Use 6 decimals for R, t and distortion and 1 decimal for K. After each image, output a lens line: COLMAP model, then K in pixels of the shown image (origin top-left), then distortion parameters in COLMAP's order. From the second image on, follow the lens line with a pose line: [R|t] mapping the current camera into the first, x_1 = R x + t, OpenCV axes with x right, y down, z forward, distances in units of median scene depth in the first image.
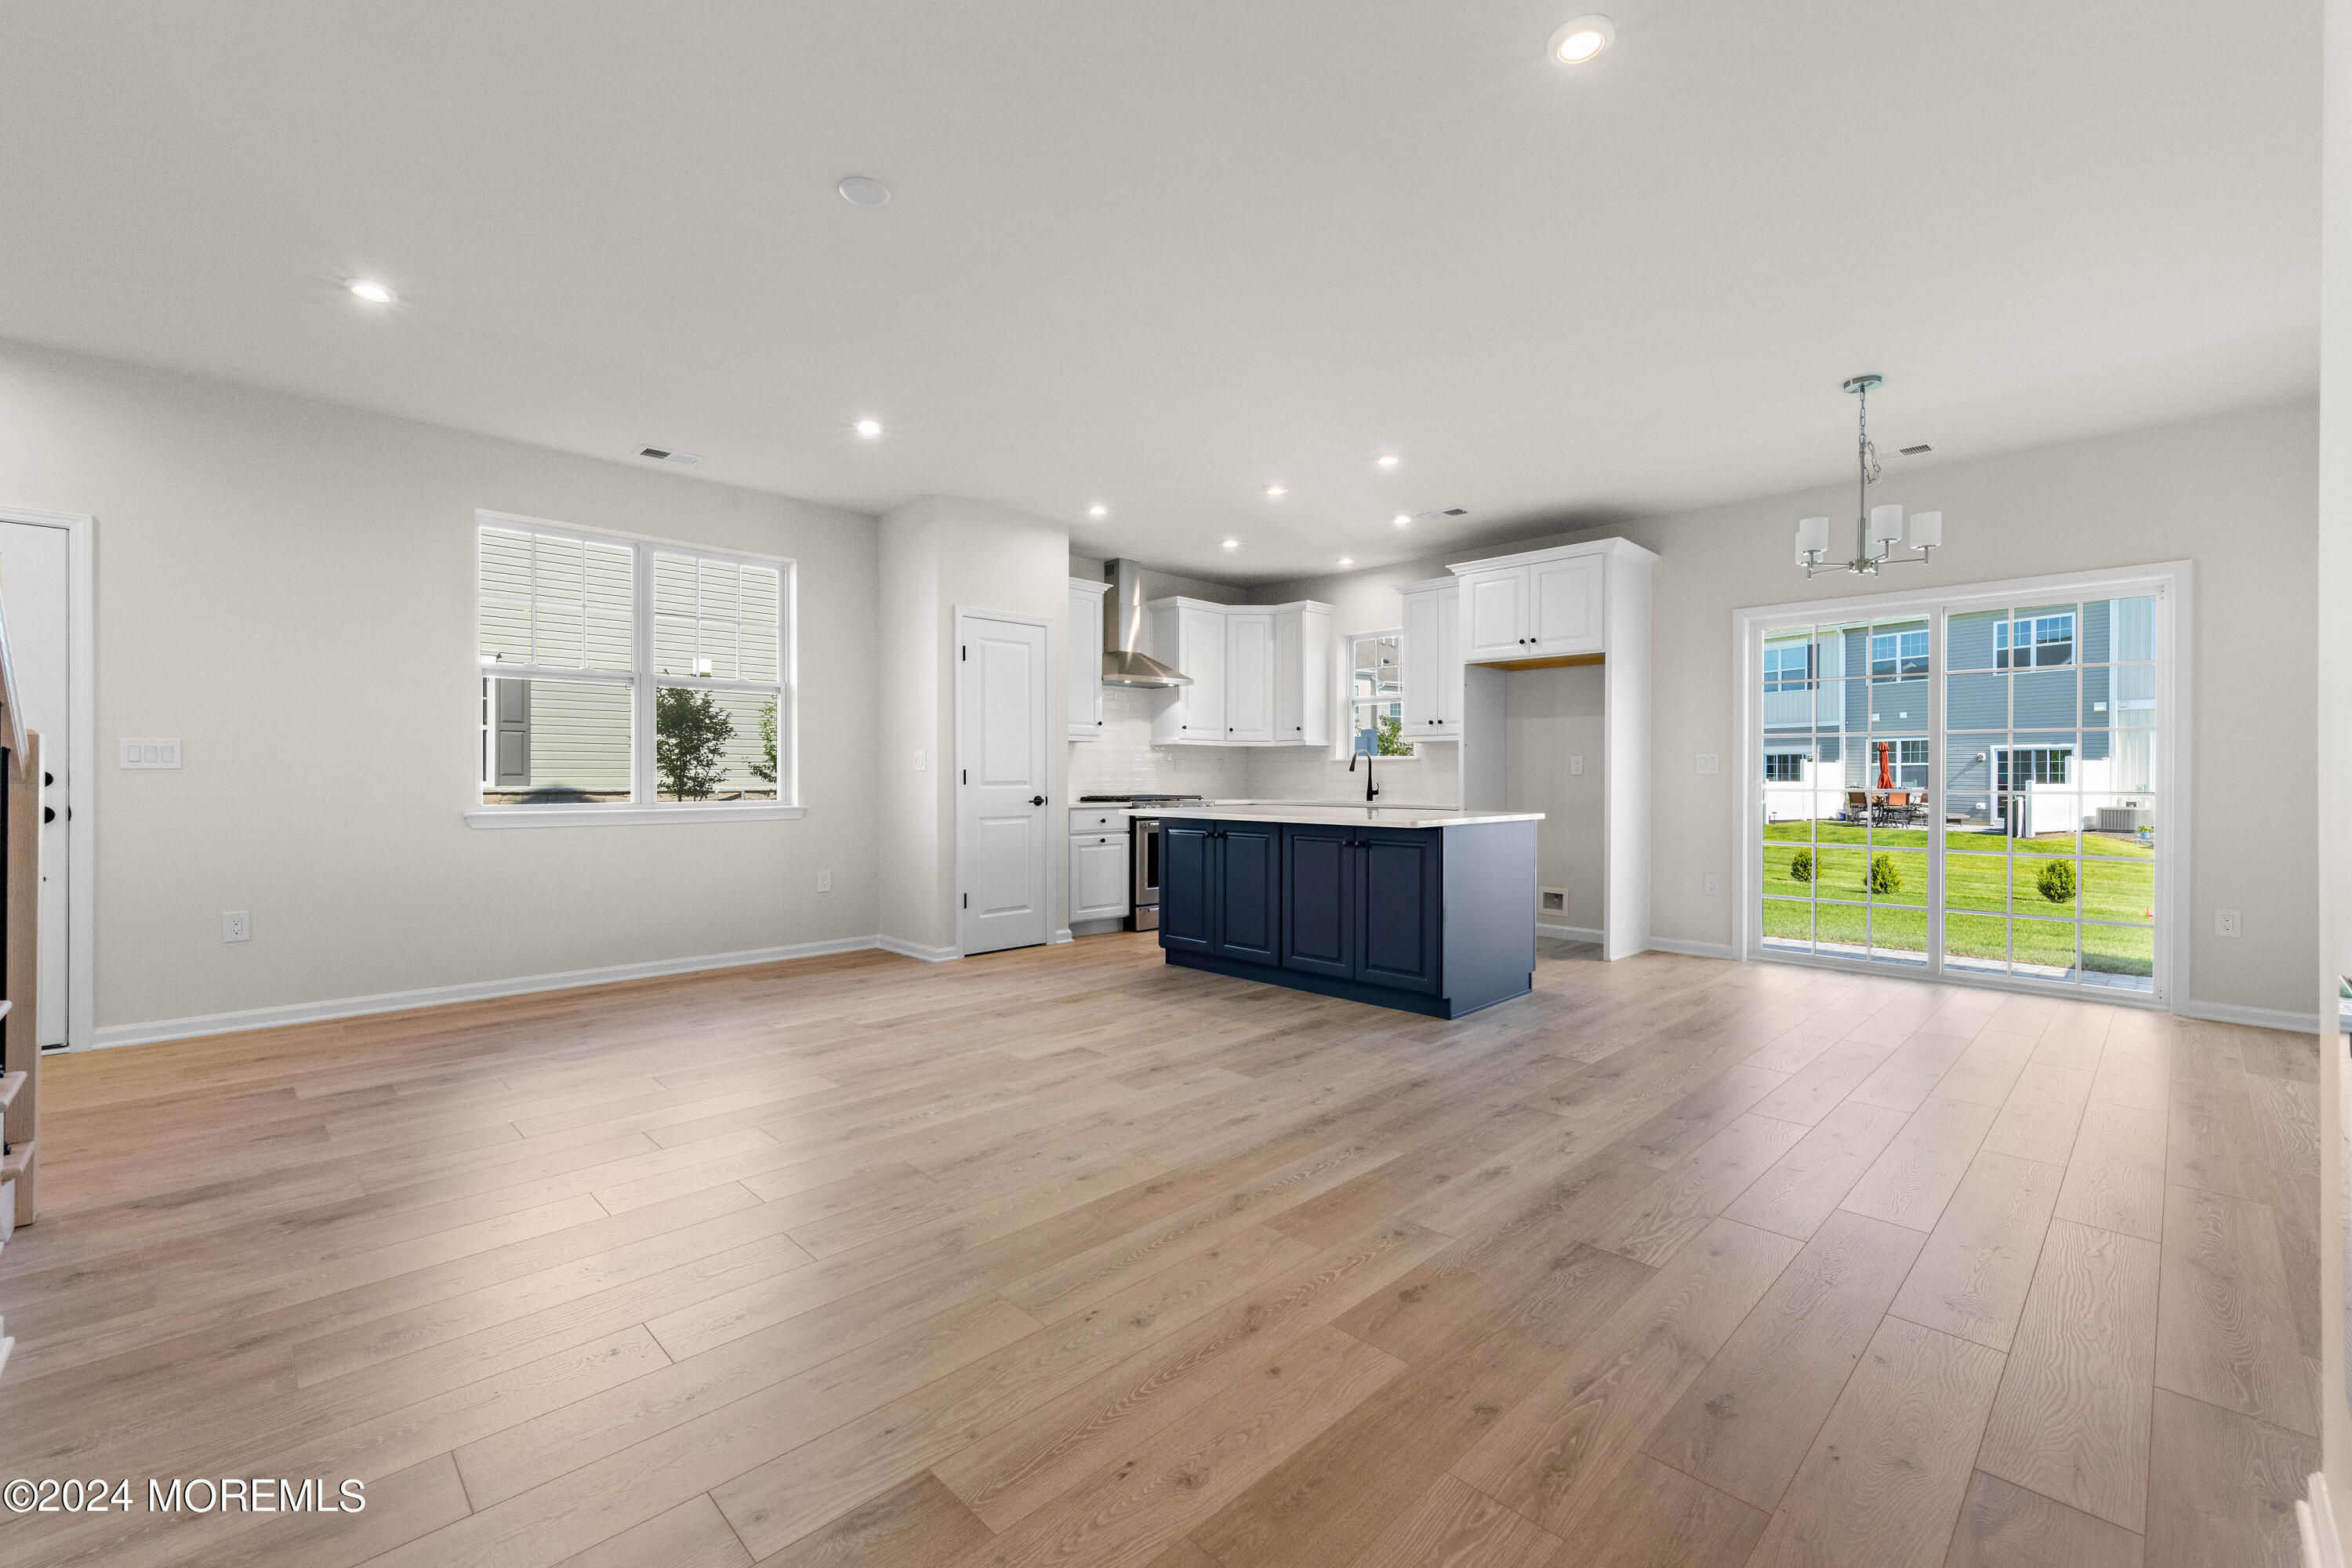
lens RADIAL K [[980.7, 0, 1173.0], [0, 980.7, 776.8], [0, 0, 1]] dist [0.003884, 0.000252]
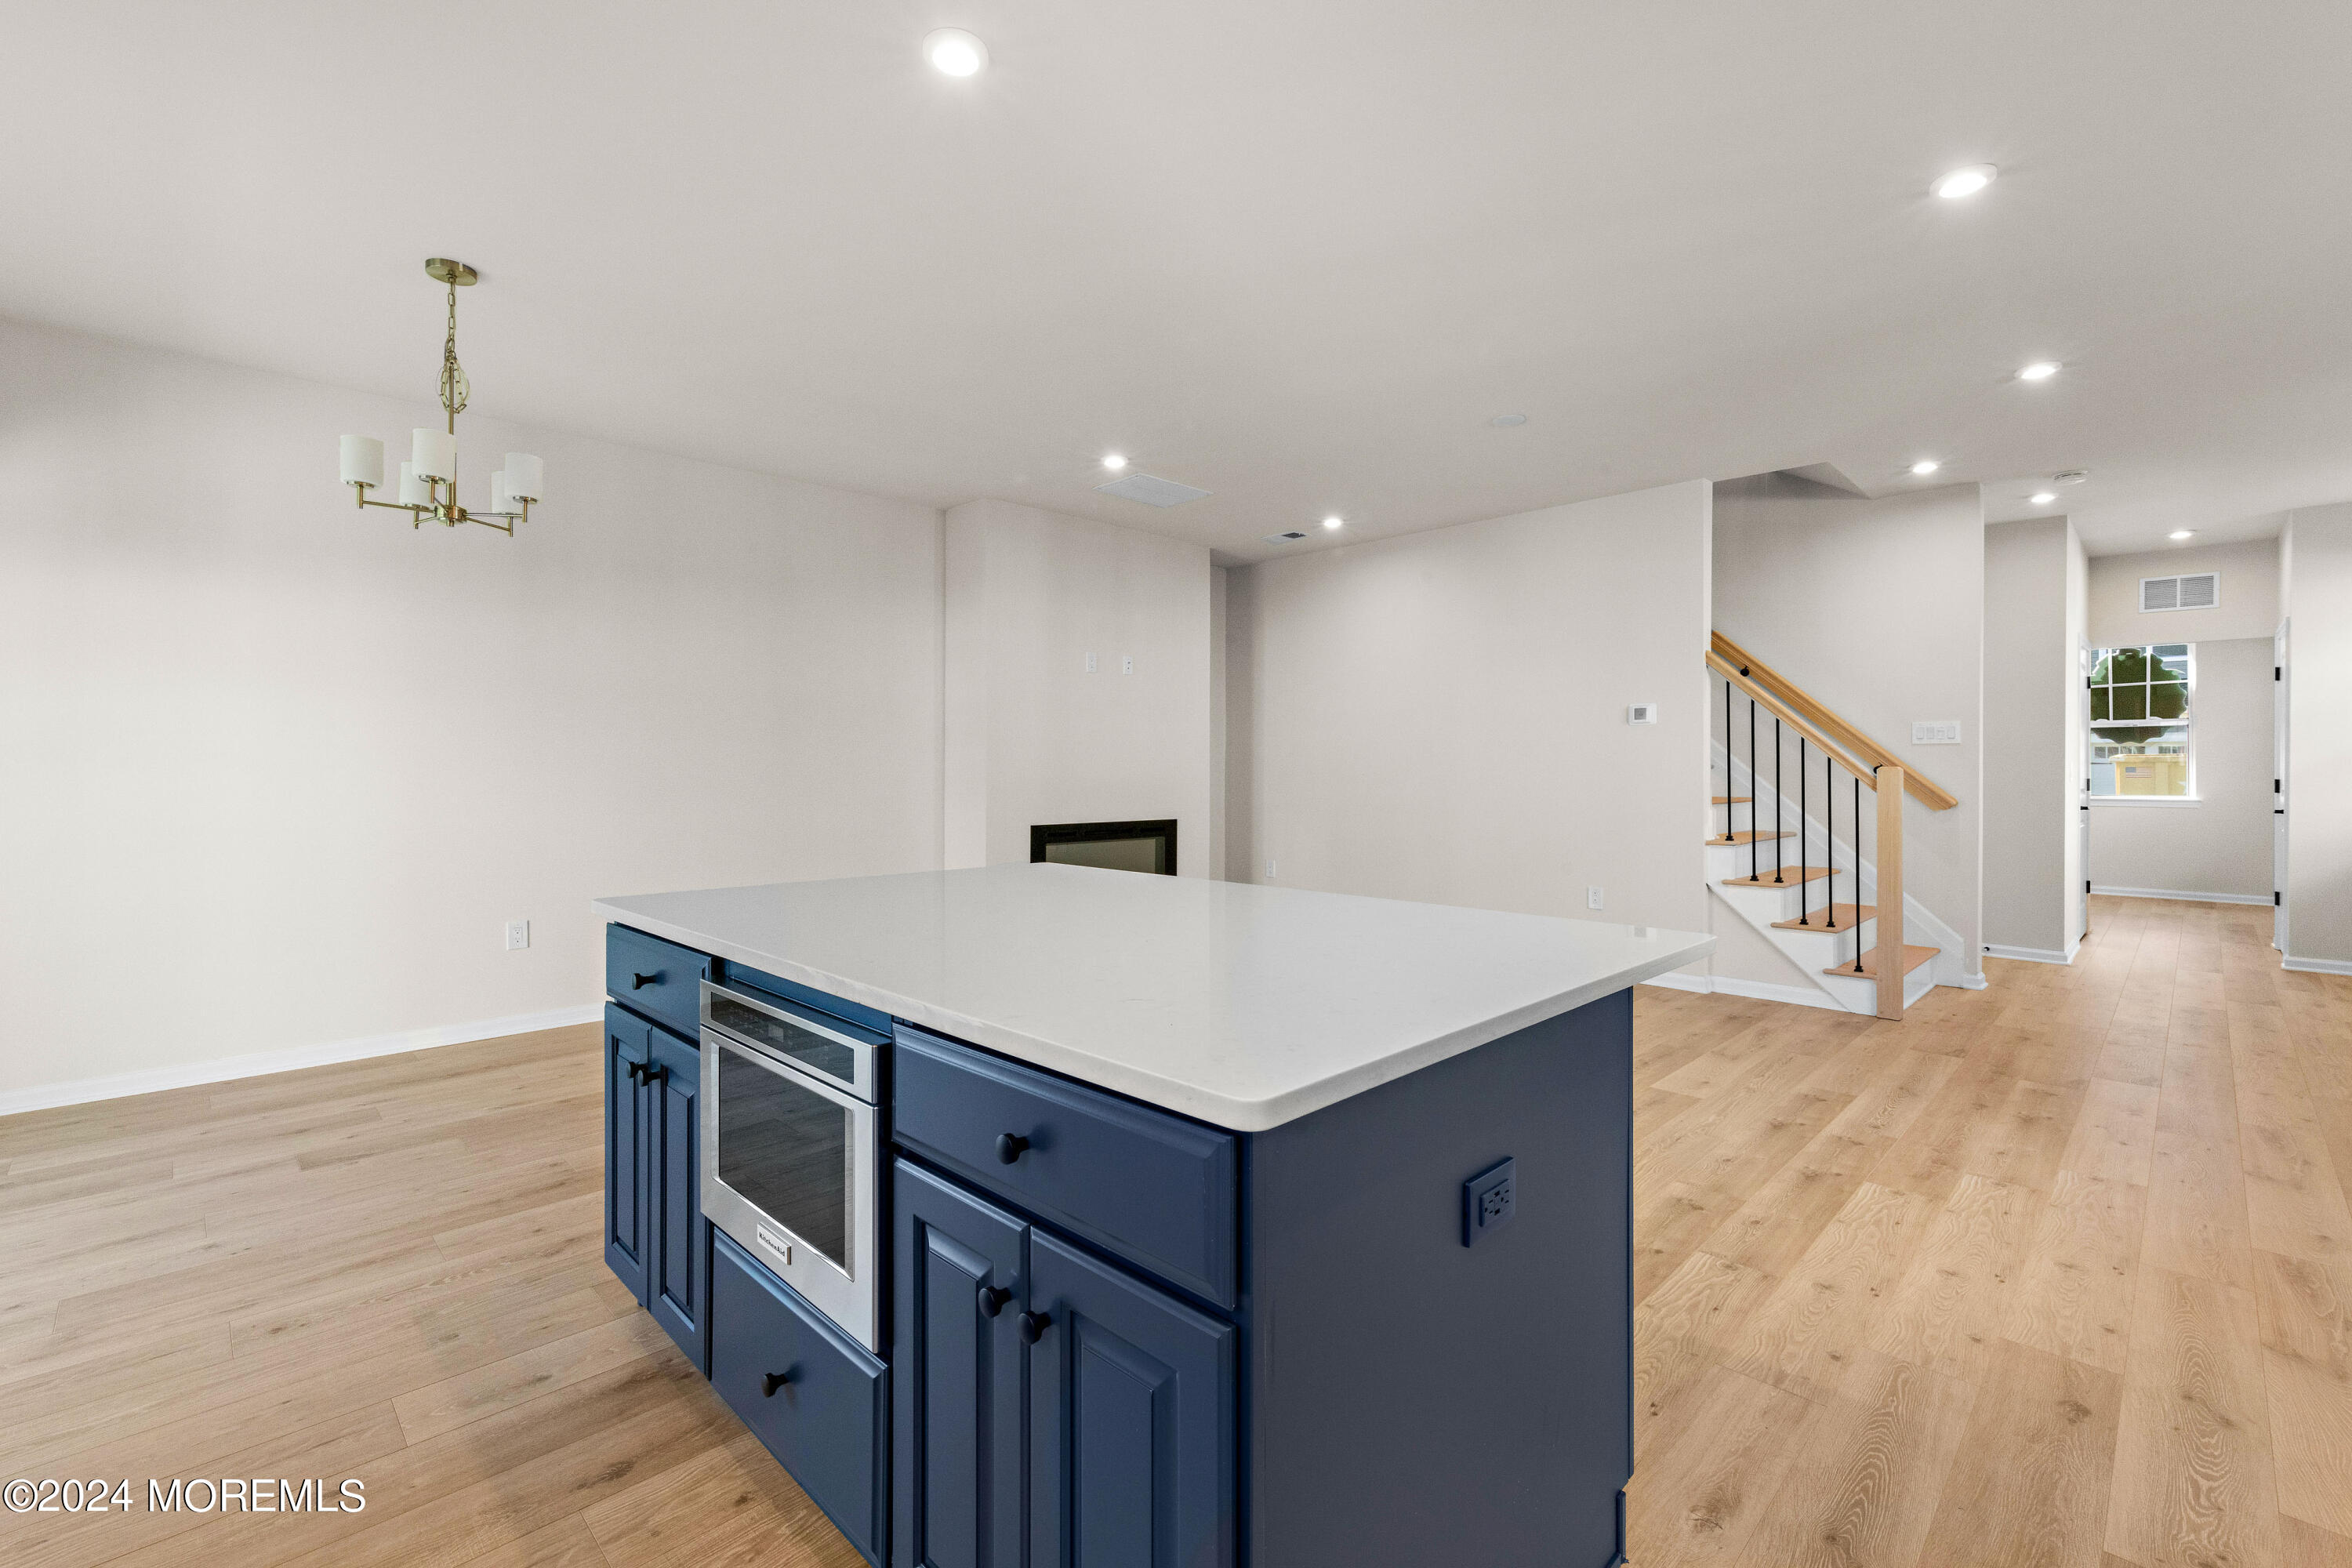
lens RADIAL K [[1008.4, 0, 1168.4], [0, 1008.4, 767.9], [0, 0, 1]] dist [0.003821, -0.000032]
pose [[-0.999984, -0.002465, -0.005008, 0.106004], [-0.002472, 0.999996, 0.001256, -0.017217], [0.005005, 0.001268, -0.999987, 1.170844]]
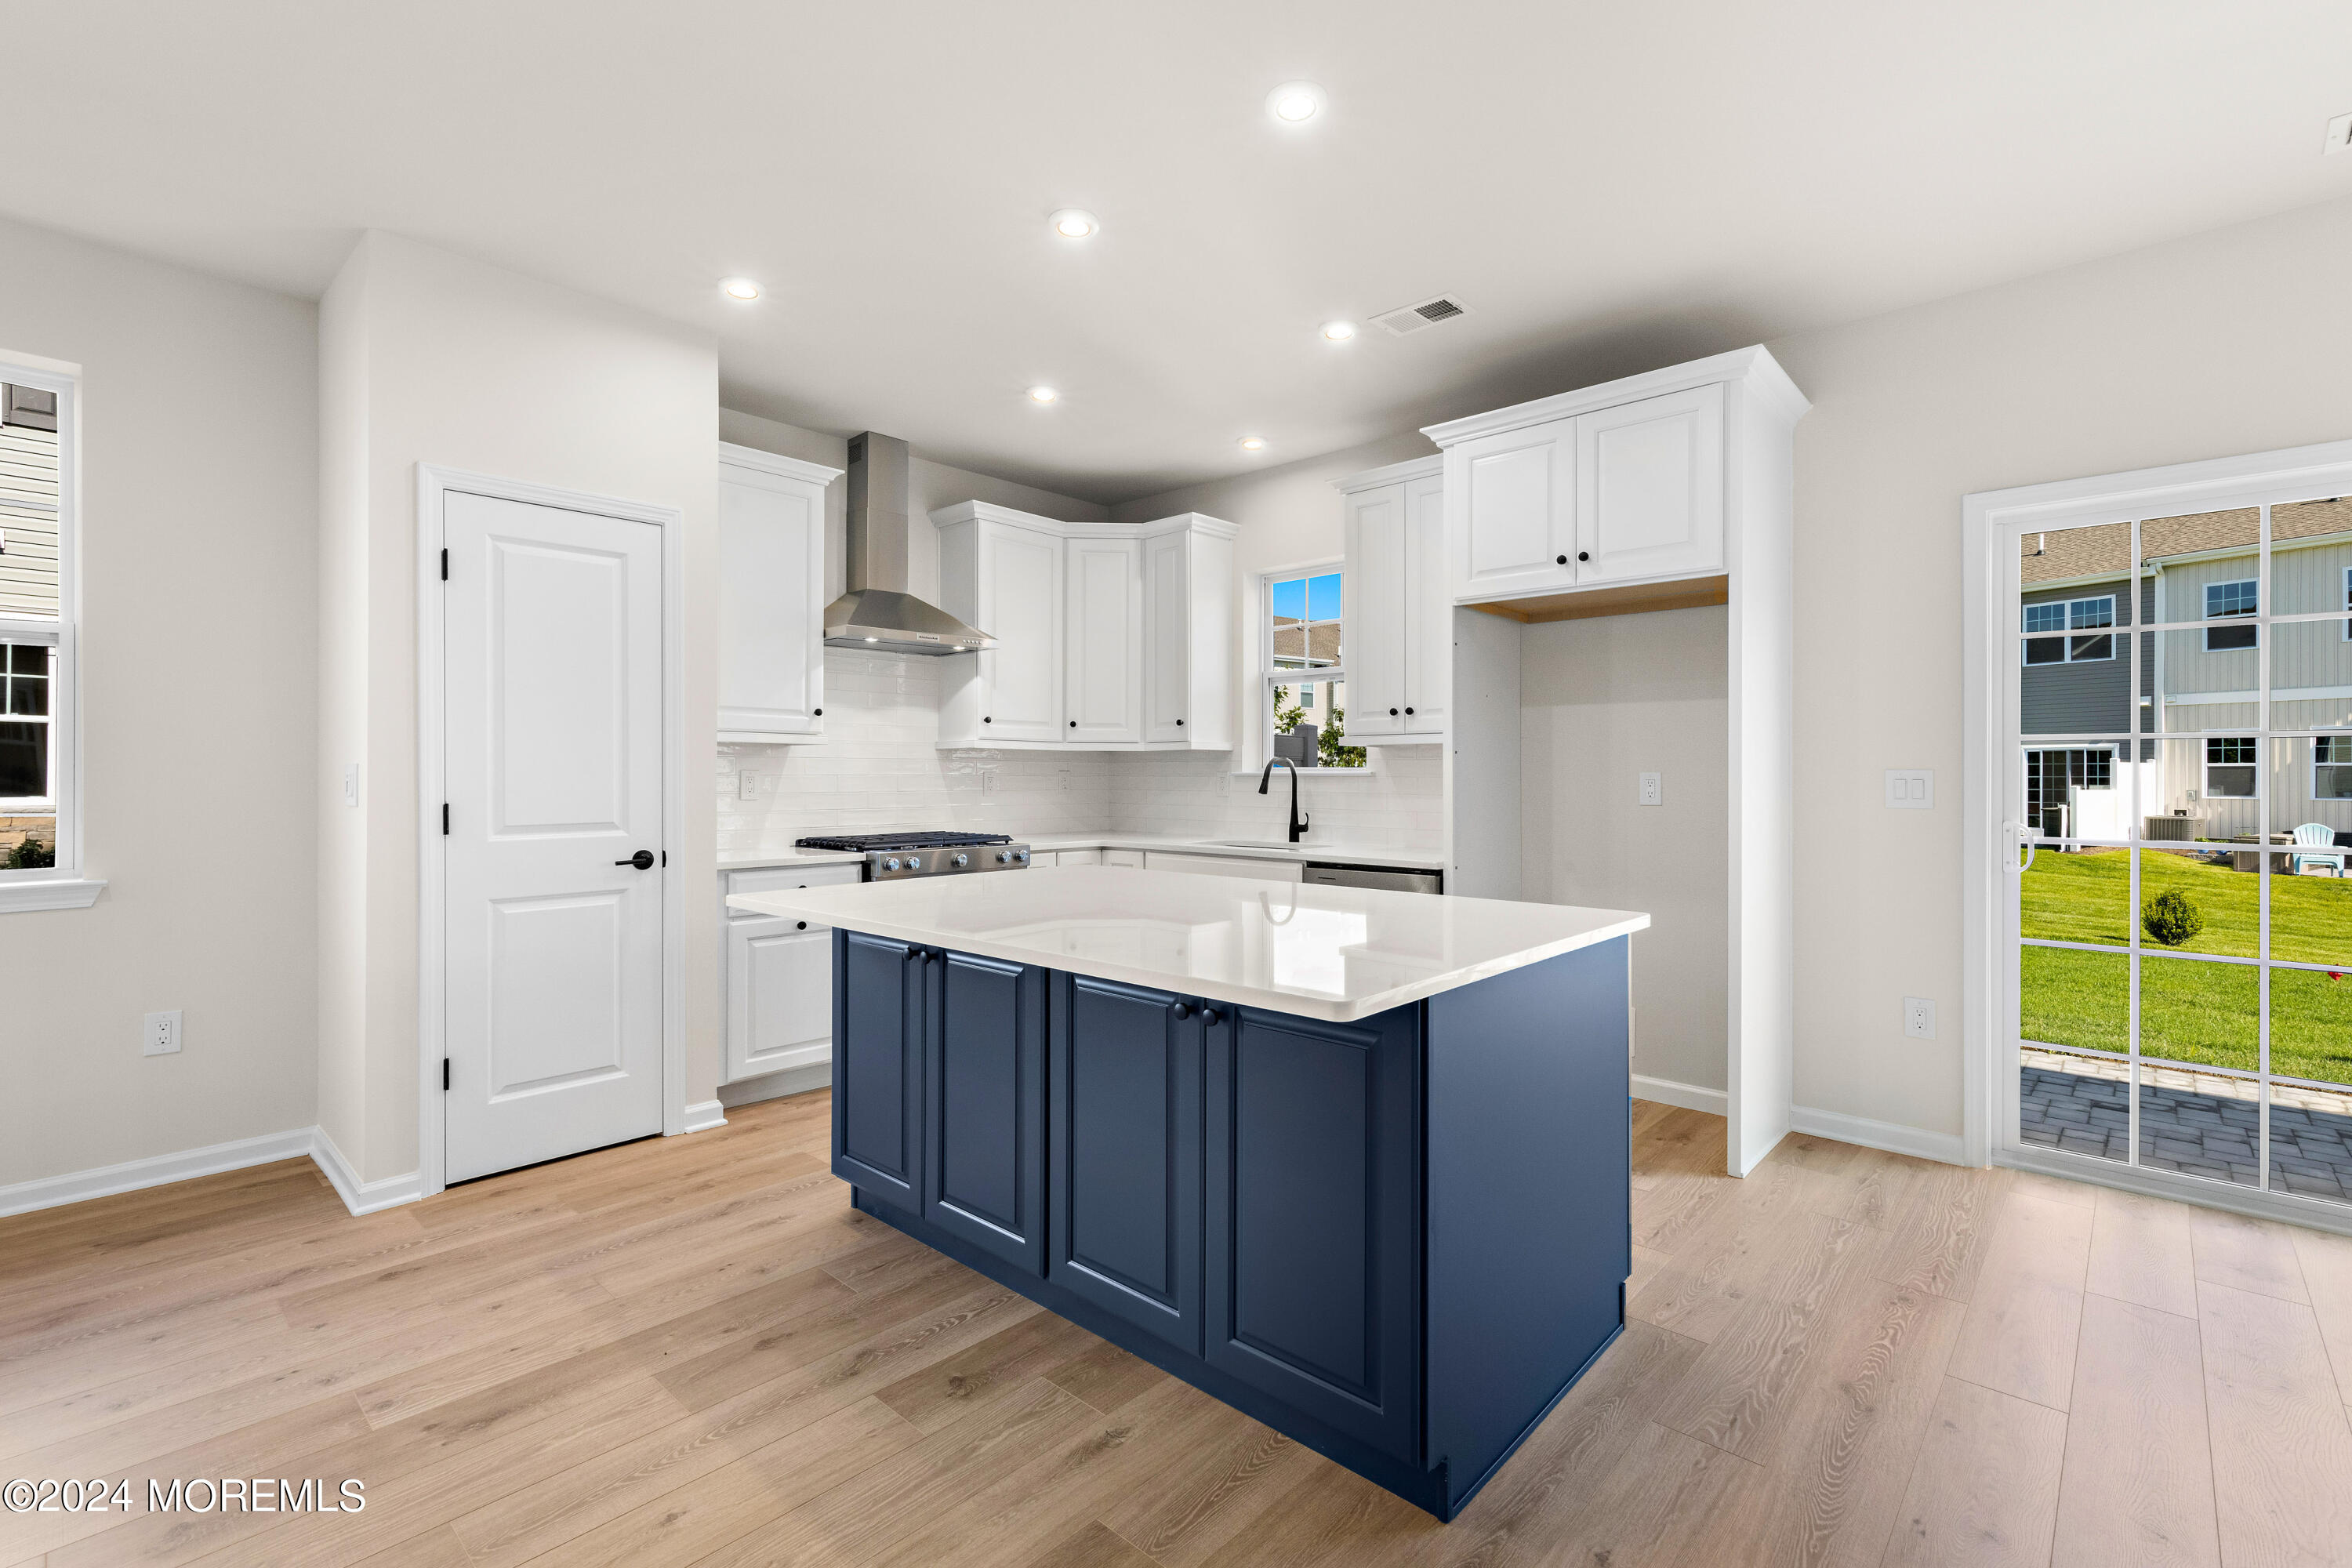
lens RADIAL K [[1048.8, 0, 1174.2], [0, 1048.8, 770.3], [0, 0, 1]] dist [0.006291, 0.000123]
pose [[0.998675, 0.000377, 0.051454, 0.115006], [-0.000106, 0.999986, -0.005254, -0.020141], [-0.051456, 0.005242, 0.998662, 0.438389]]
